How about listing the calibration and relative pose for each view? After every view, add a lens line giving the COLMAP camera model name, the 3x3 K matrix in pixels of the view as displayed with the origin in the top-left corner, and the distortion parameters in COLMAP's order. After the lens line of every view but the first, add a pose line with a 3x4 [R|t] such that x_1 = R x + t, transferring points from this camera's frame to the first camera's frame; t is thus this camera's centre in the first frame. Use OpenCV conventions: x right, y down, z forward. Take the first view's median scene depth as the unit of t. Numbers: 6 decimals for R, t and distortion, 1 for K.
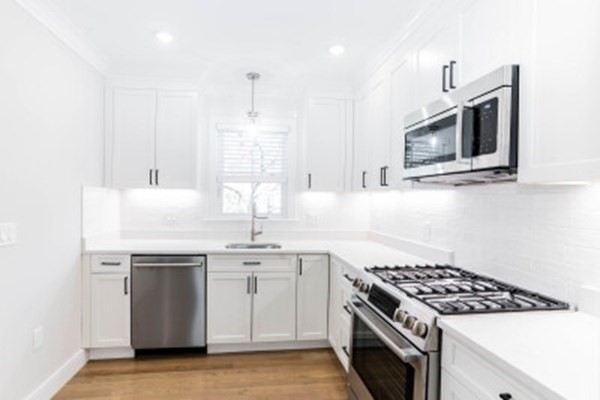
lens RADIAL K [[297.3, 0, 297.1], [0, 297.3, 203.1], [0, 0, 1]] dist [-0.004527, 0.003915]
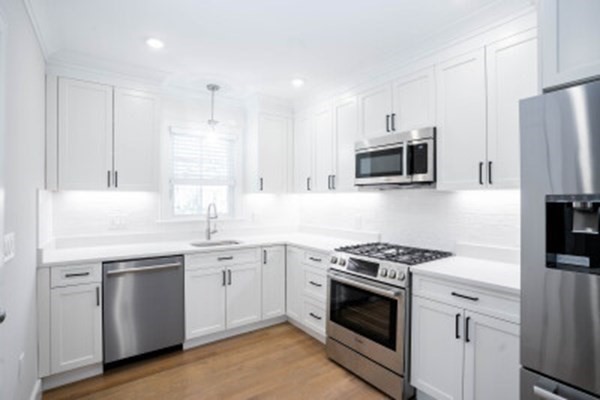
lens RADIAL K [[297.3, 0, 300.3], [0, 297.3, 198.9], [0, 0, 1]] dist [-0.004527, 0.003915]
pose [[0.879876, -0.013588, 0.475009, -0.452589], [0.018340, 0.999817, -0.005371, -0.009196], [-0.474849, 0.013437, 0.879964, -0.119285]]
